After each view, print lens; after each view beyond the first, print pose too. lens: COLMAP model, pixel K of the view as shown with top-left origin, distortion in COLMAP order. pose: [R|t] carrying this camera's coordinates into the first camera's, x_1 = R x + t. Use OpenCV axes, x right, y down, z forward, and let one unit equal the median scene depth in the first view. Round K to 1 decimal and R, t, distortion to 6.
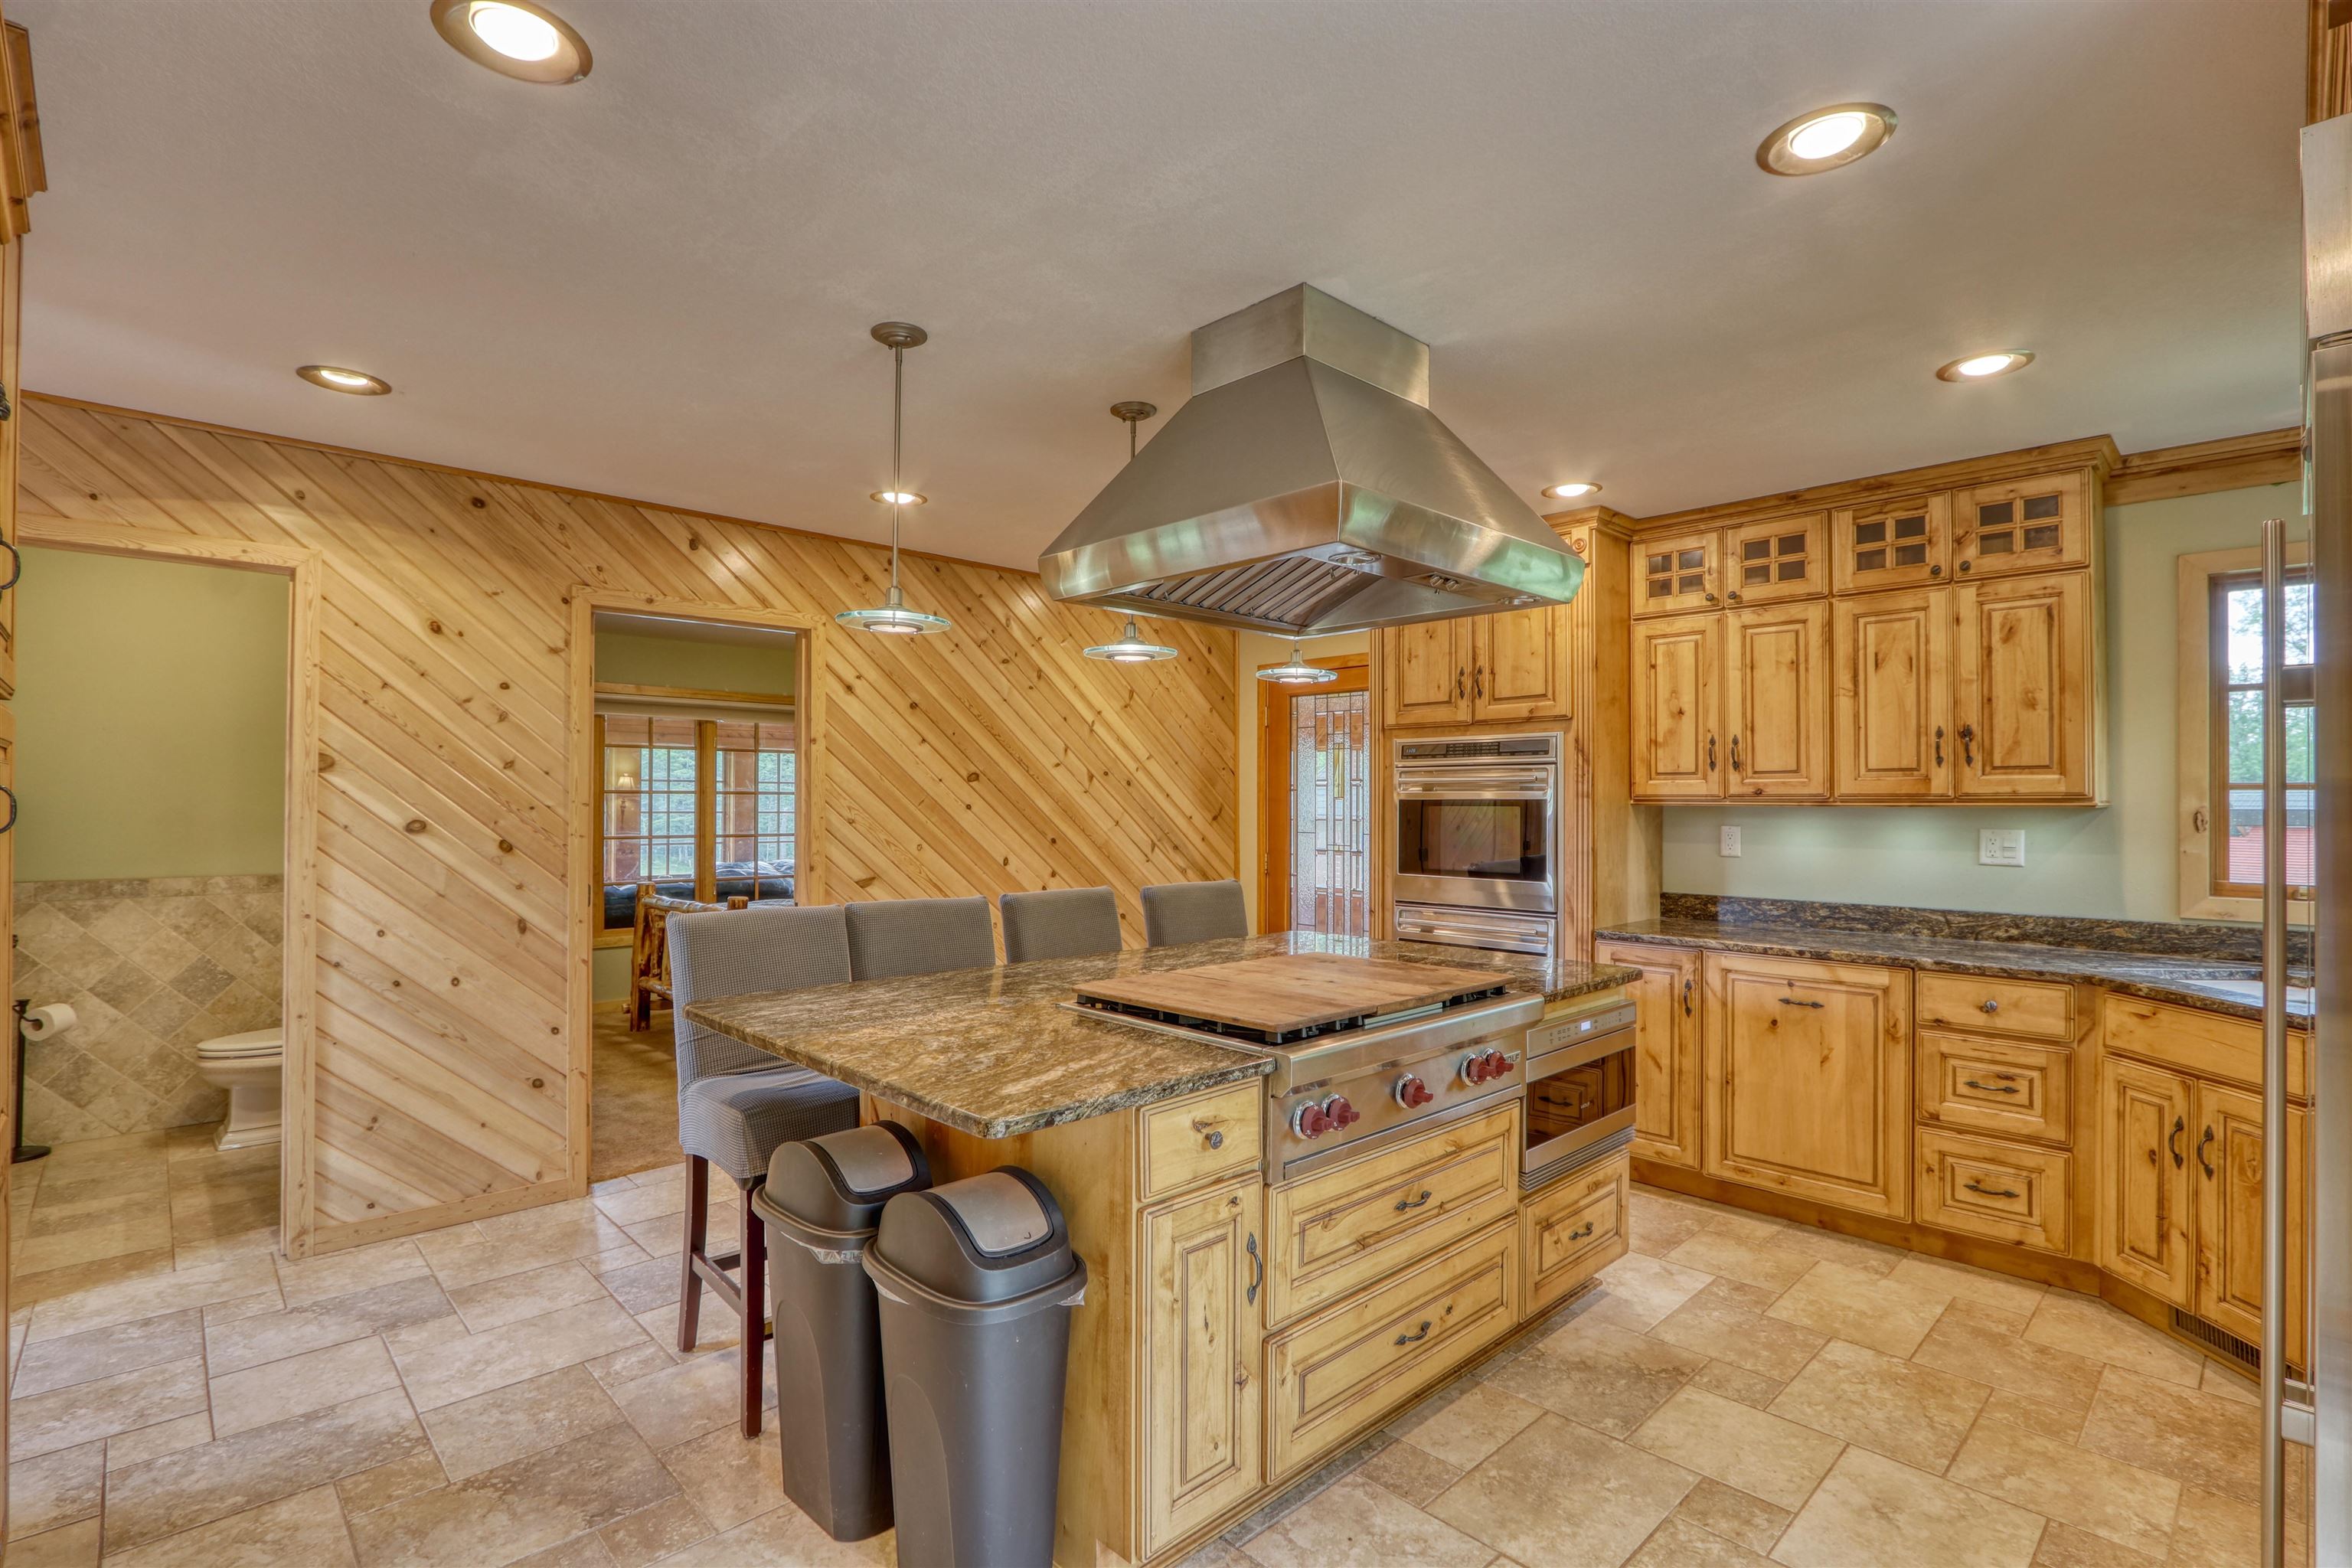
lens RADIAL K [[1135.8, 0, 1173.5], [0, 1135.8, 796.5], [0, 0, 1]] dist [-0.024327, 0.007236]
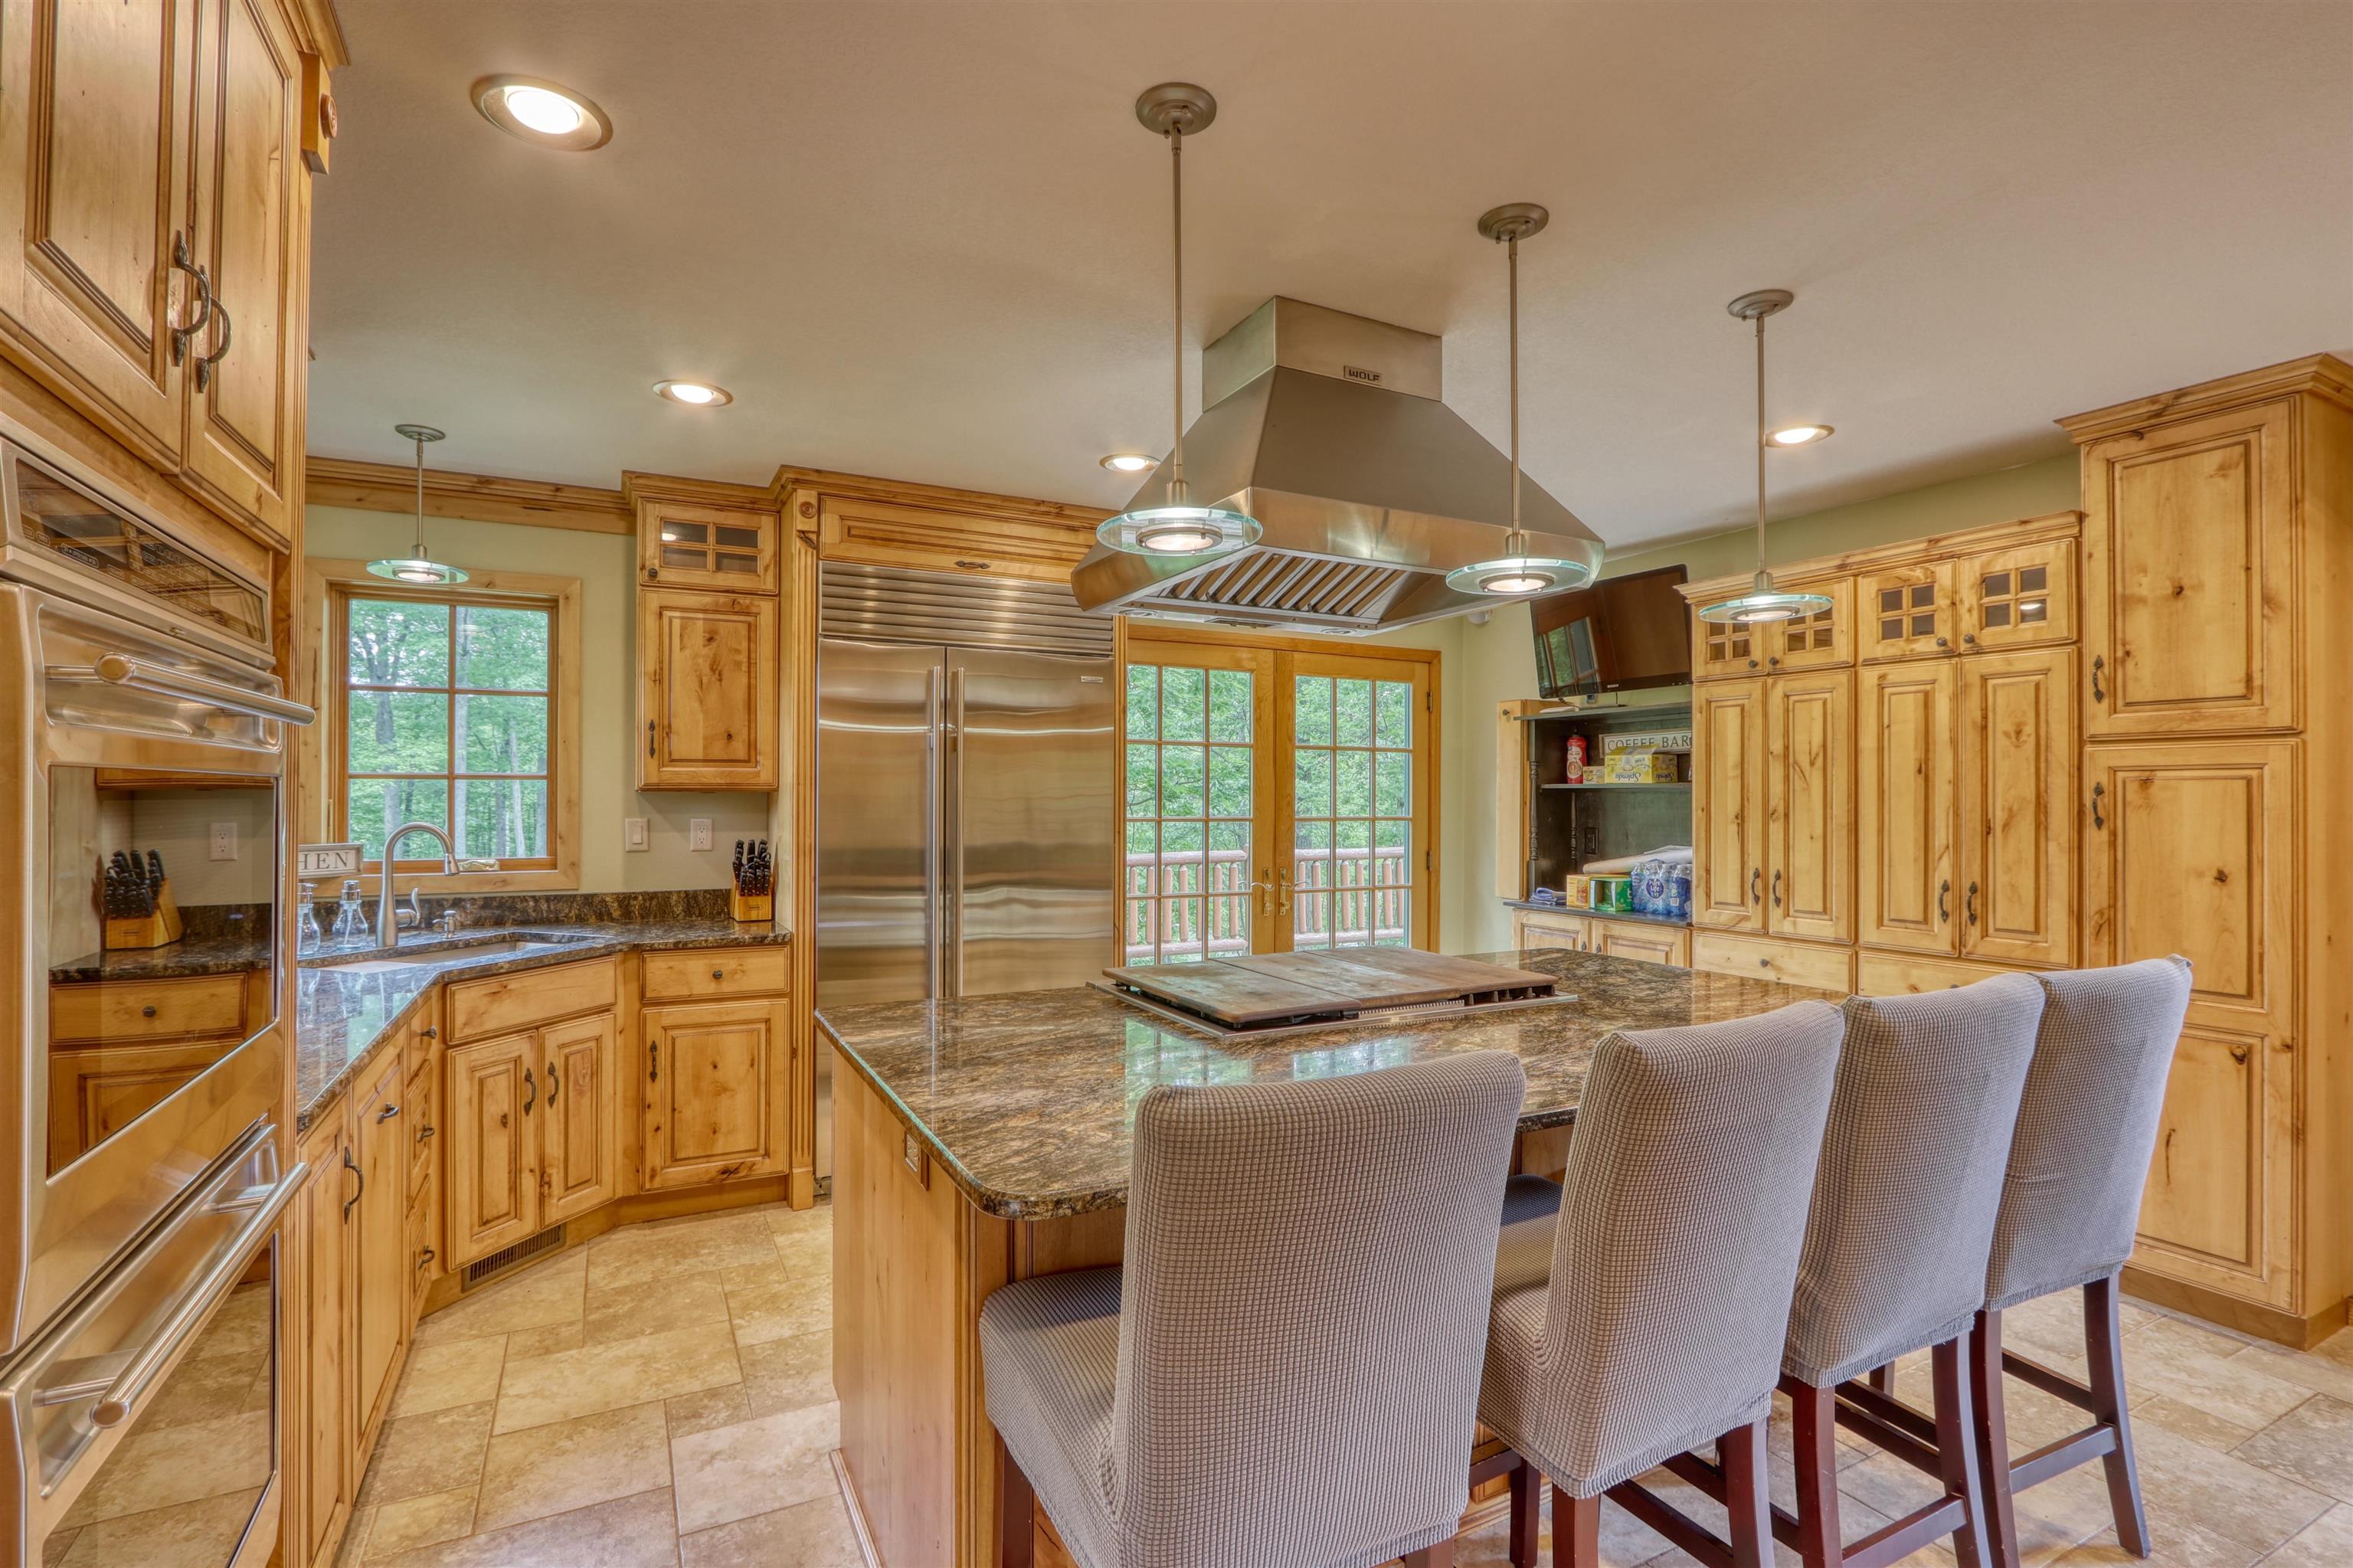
lens RADIAL K [[1136.3, 0, 1174.0], [0, 1136.3, 796.5], [0, 0, 1]] dist [-0.024327, 0.007236]
pose [[-0.960490, -0.006303, 0.278243, -0.035638], [-0.007001, 0.999974, -0.001512, 0.009354], [-0.278227, -0.003400, -0.960509, 1.844296]]
